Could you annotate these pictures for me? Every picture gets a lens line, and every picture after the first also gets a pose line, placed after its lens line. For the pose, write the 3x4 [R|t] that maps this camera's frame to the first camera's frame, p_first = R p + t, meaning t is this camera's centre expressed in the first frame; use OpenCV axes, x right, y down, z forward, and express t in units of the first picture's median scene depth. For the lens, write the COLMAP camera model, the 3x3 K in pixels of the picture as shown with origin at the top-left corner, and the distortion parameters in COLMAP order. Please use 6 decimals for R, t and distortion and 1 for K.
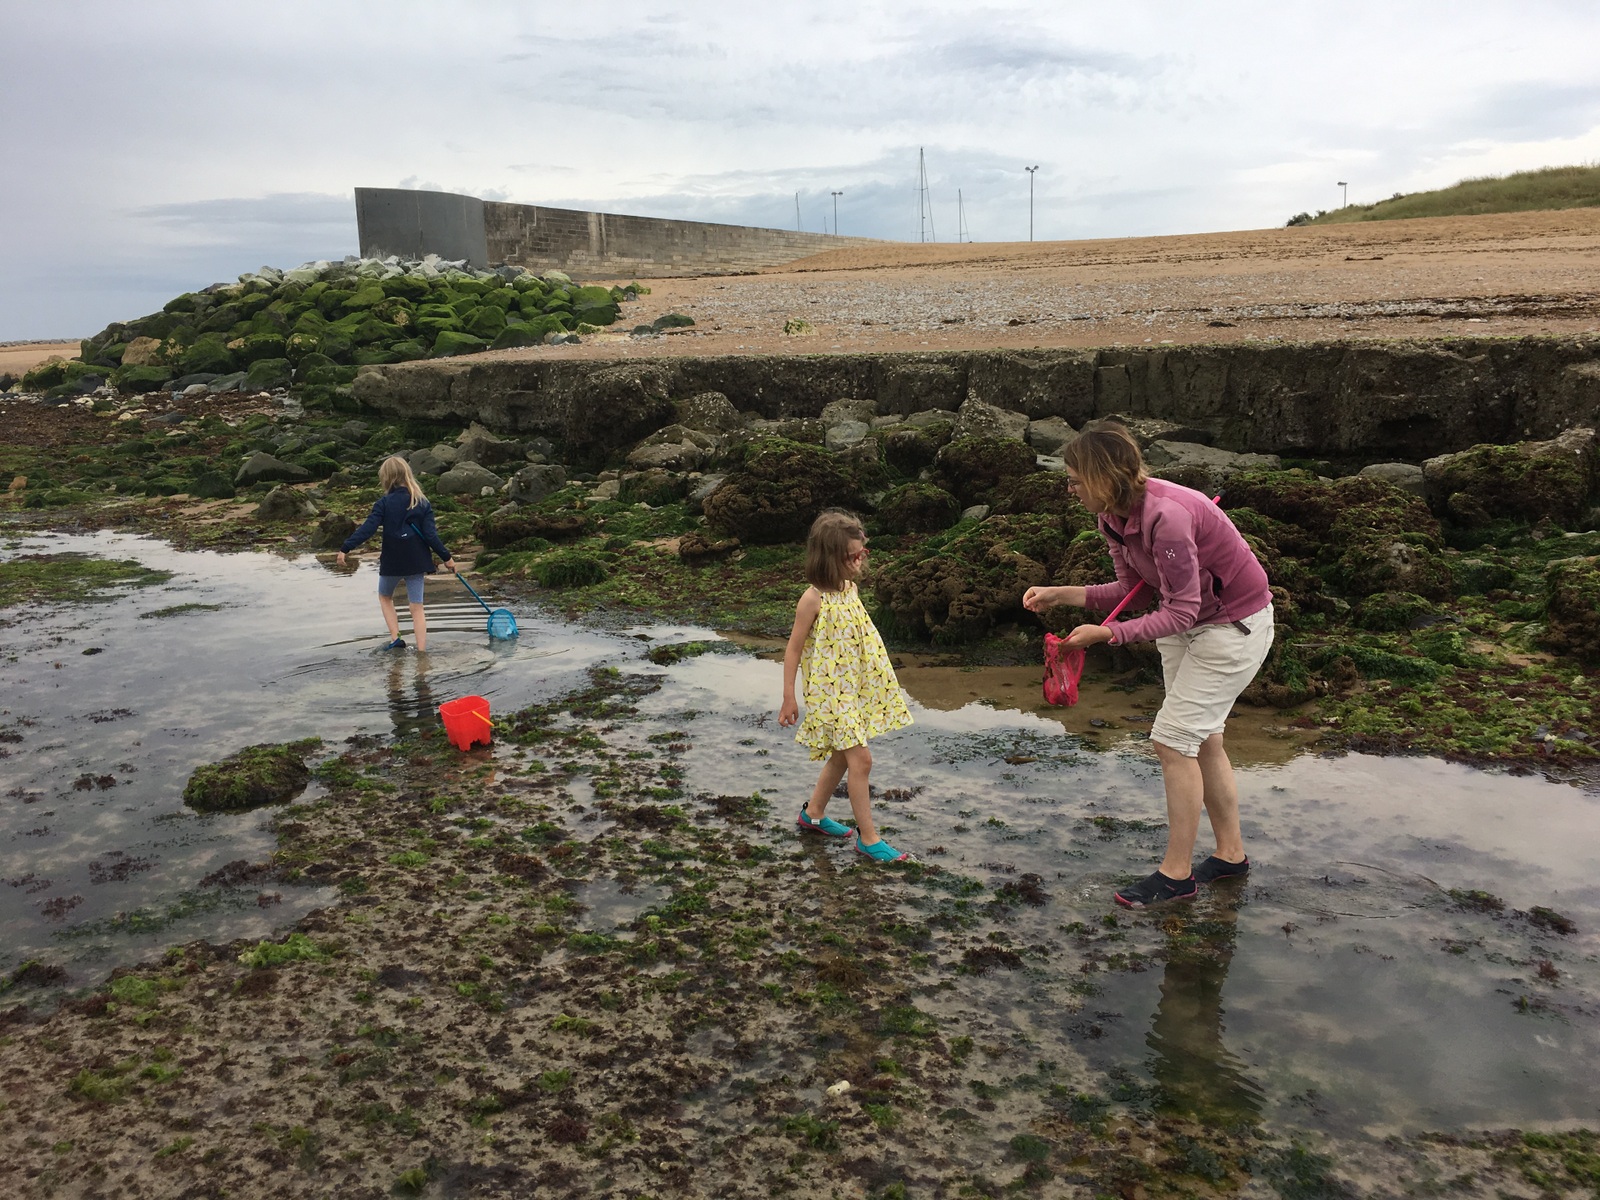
lens RADIAL K [[1351.5, 0, 800.4], [0, 1351.5, 598.1], [0, 0, 1]] dist [0.079811, -0.103778]
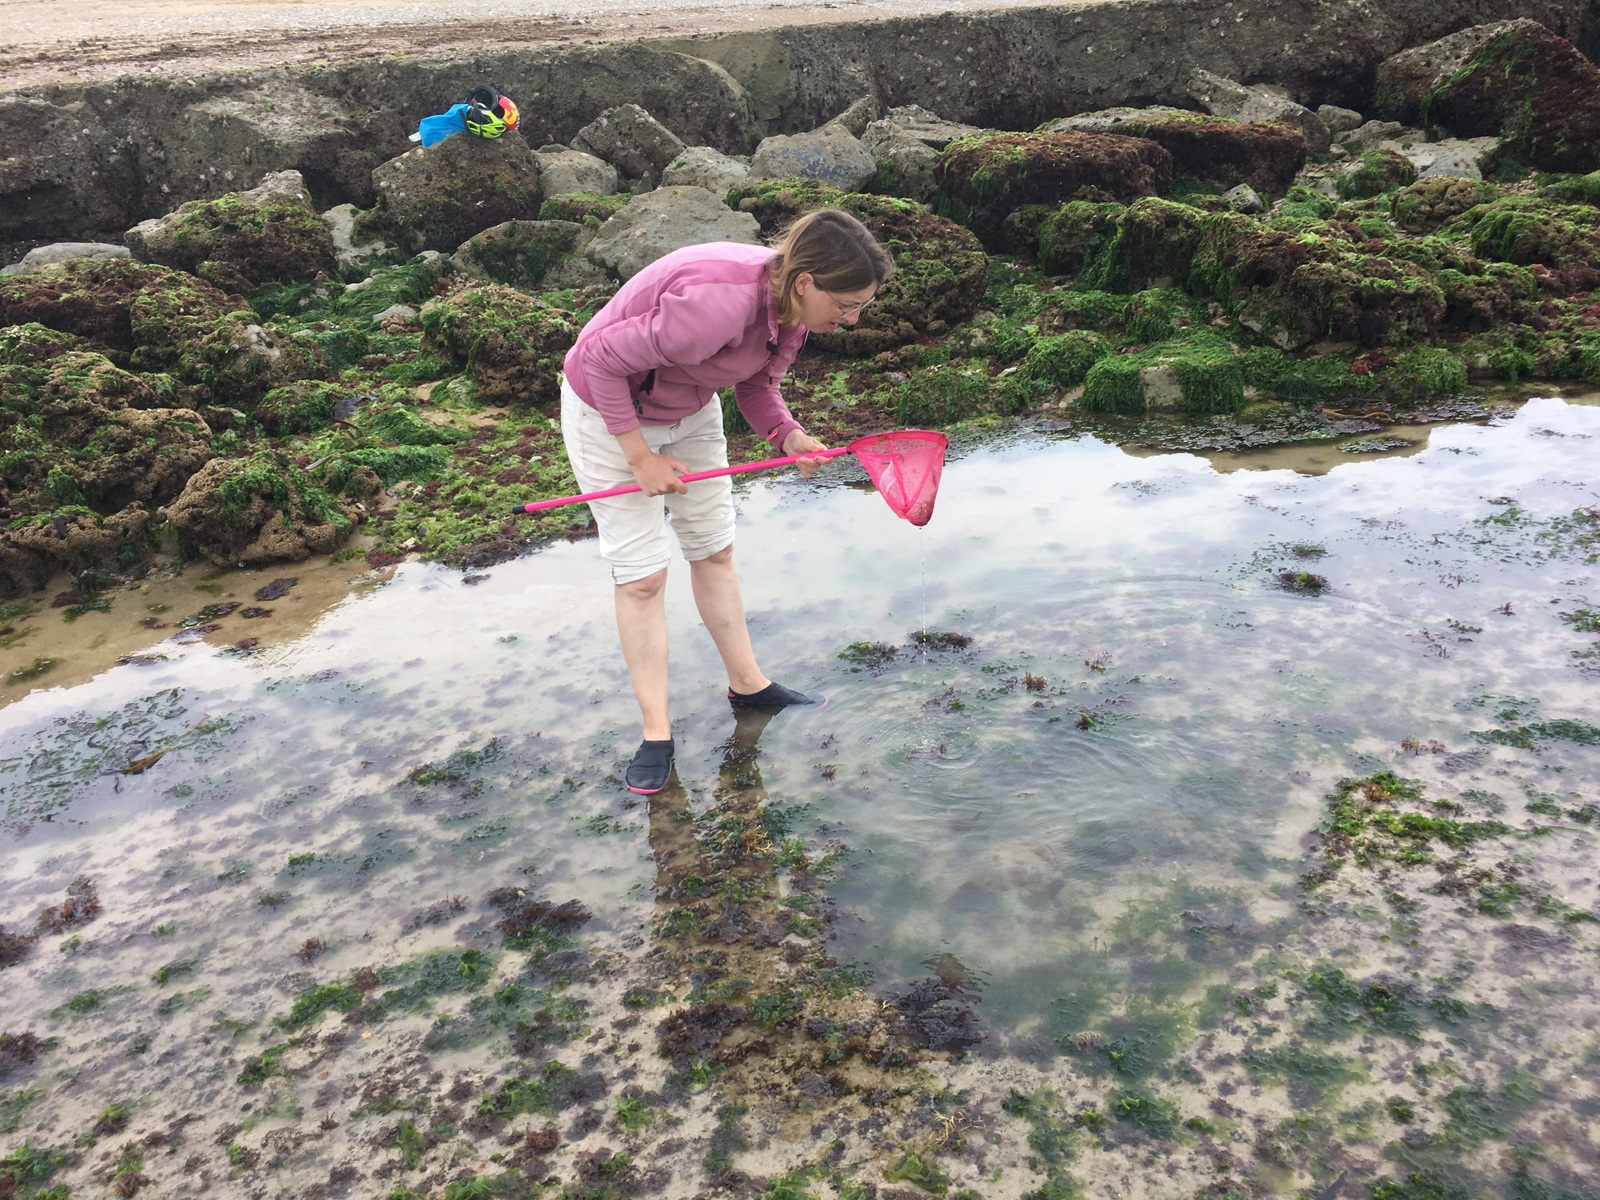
lens RADIAL K [[1351.5, 0, 798.8], [0, 1351.5, 597.5], [0, 0, 1]] dist [0.079811, -0.103778]
pose [[0.451605, -0.352763, 0.819519, -0.096054], [0.225123, 0.933852, 0.277921, -0.028639], [-0.863349, 0.058982, 0.501148, 0.218911]]
